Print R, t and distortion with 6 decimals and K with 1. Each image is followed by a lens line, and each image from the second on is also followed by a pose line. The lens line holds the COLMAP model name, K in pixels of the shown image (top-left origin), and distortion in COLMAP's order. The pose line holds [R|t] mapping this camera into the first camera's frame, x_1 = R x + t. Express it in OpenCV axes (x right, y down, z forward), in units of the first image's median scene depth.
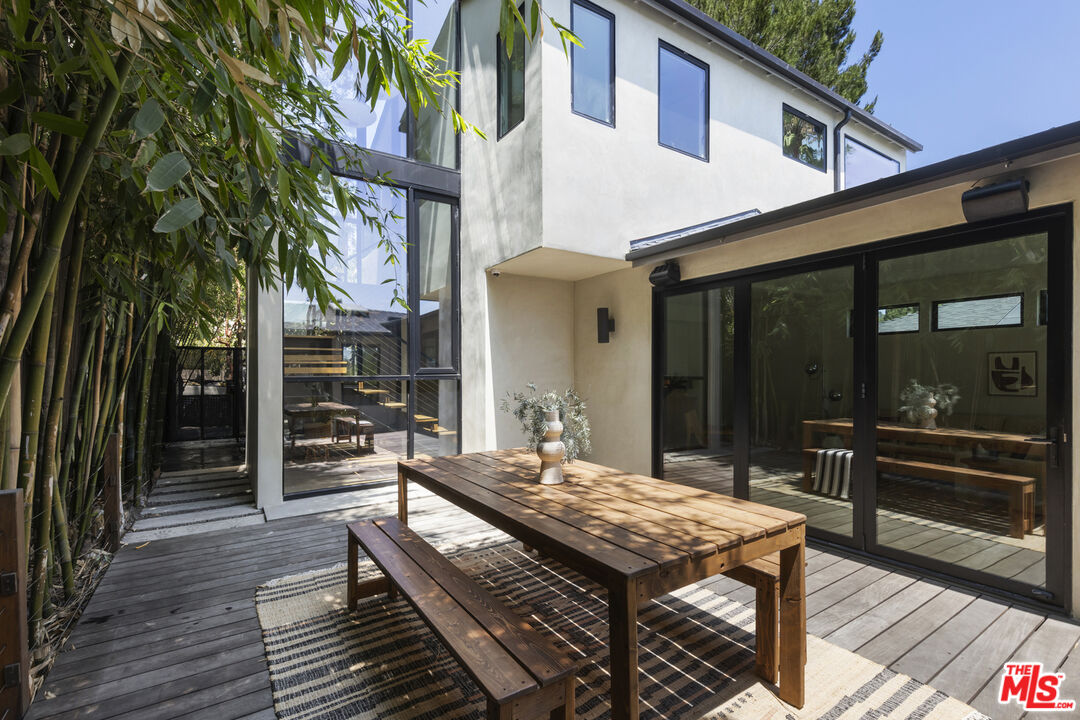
lens RADIAL K [[495.9, 0, 537.3], [0, 495.9, 363.2], [0, 0, 1]] dist [0.001750, -0.000204]
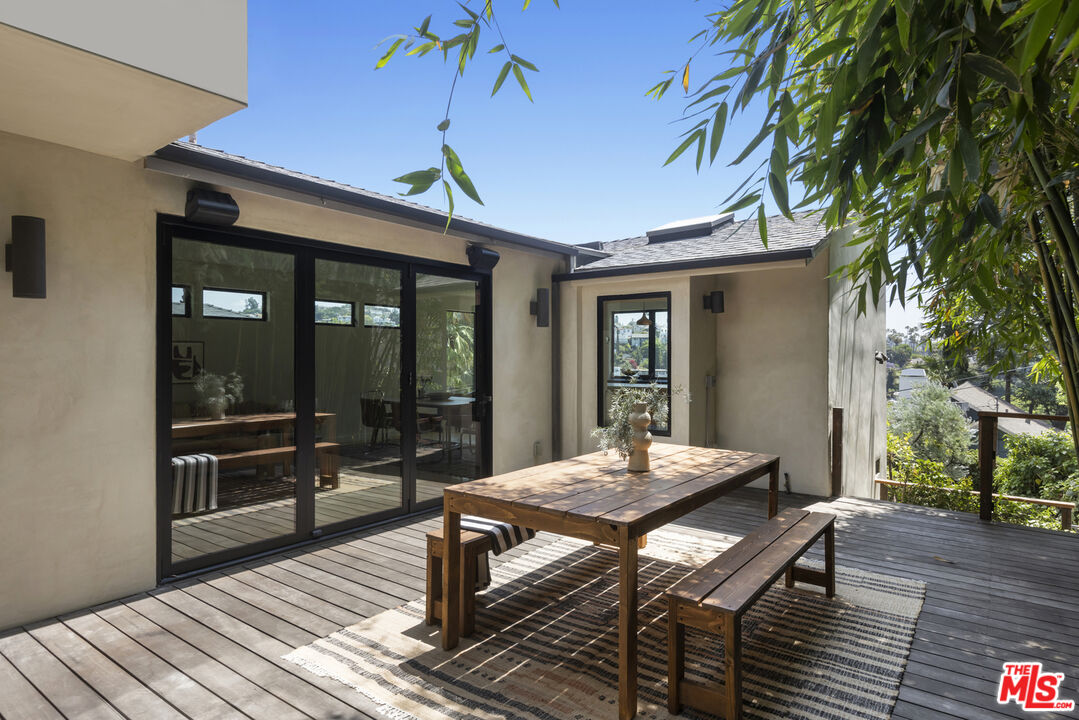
lens RADIAL K [[620.1, 0, 537.2], [0, 620.1, 362.2], [0, 0, 1]] dist [-0.021799, -0.000634]
pose [[-0.340234, -0.008936, 0.940298, -0.652784], [-0.014383, 0.999887, 0.004298, 0.005765], [-0.940231, -0.012062, -0.340324, 0.958437]]
